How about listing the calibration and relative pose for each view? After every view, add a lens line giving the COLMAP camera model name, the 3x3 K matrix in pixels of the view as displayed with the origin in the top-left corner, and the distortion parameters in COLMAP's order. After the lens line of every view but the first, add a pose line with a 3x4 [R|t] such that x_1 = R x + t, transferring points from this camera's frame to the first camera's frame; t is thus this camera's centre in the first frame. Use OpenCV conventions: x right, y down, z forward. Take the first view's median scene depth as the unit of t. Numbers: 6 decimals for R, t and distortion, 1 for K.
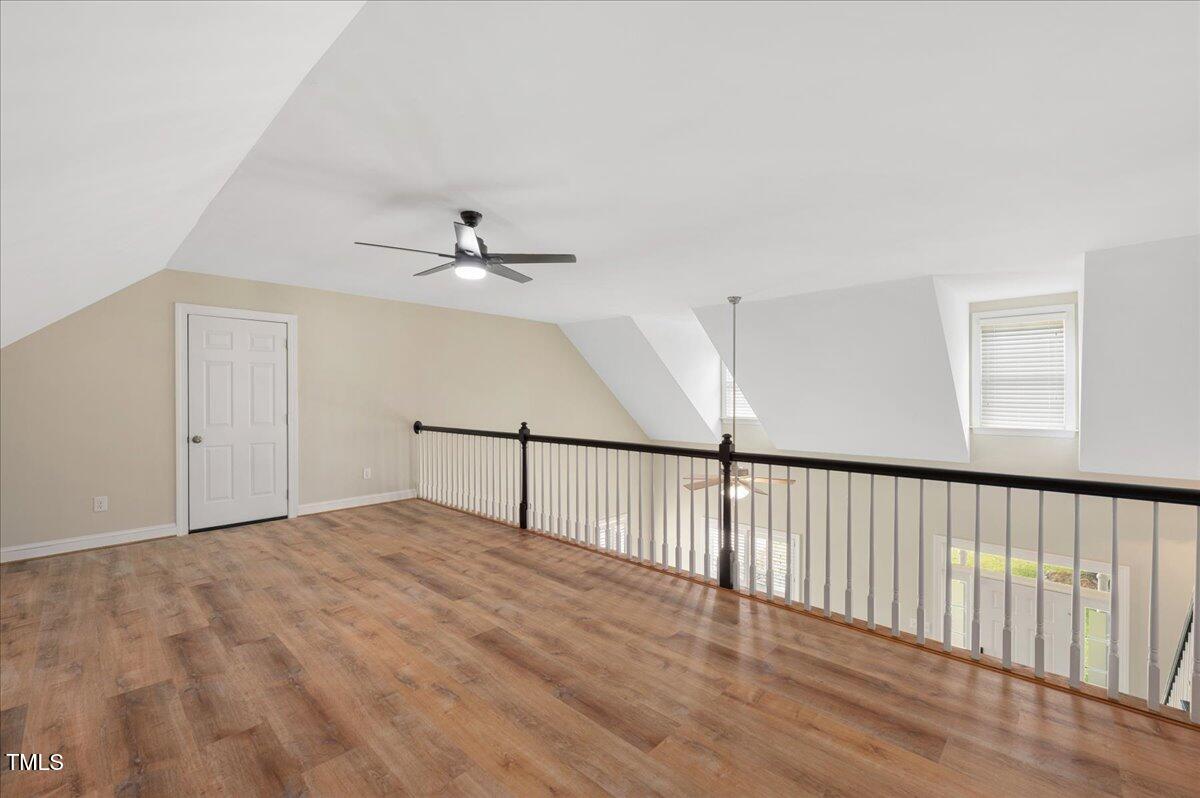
lens RADIAL K [[560.0, 0, 595.3], [0, 560.0, 396.3], [0, 0, 1]] dist [0.000304, -0.000148]
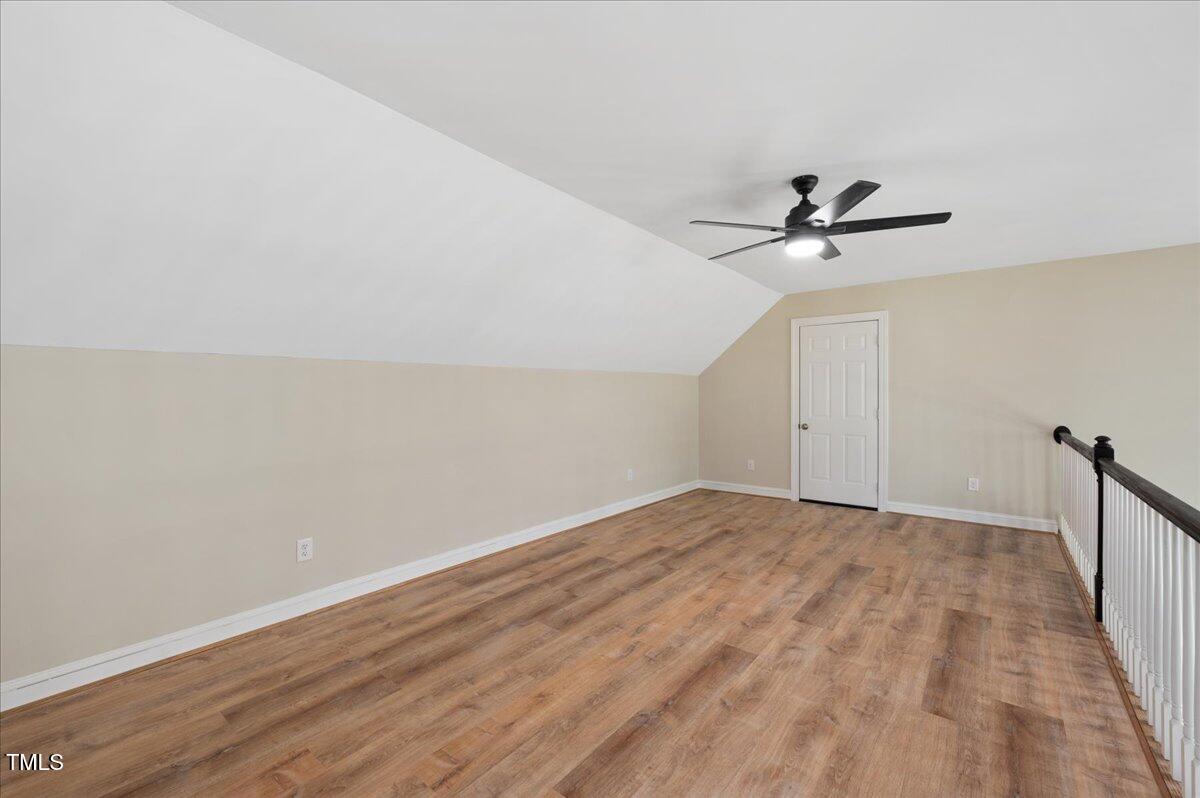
lens RADIAL K [[532.4, 0, 599.4], [0, 532.4, 419.1], [0, 0, 1]] dist [0.000670, -0.000133]
pose [[-0.003054, 0.051193, -0.998684, 0.566736], [0.003950, 0.998682, 0.051181, -0.004180], [0.999988, -0.003789, -0.003252, 0.659490]]
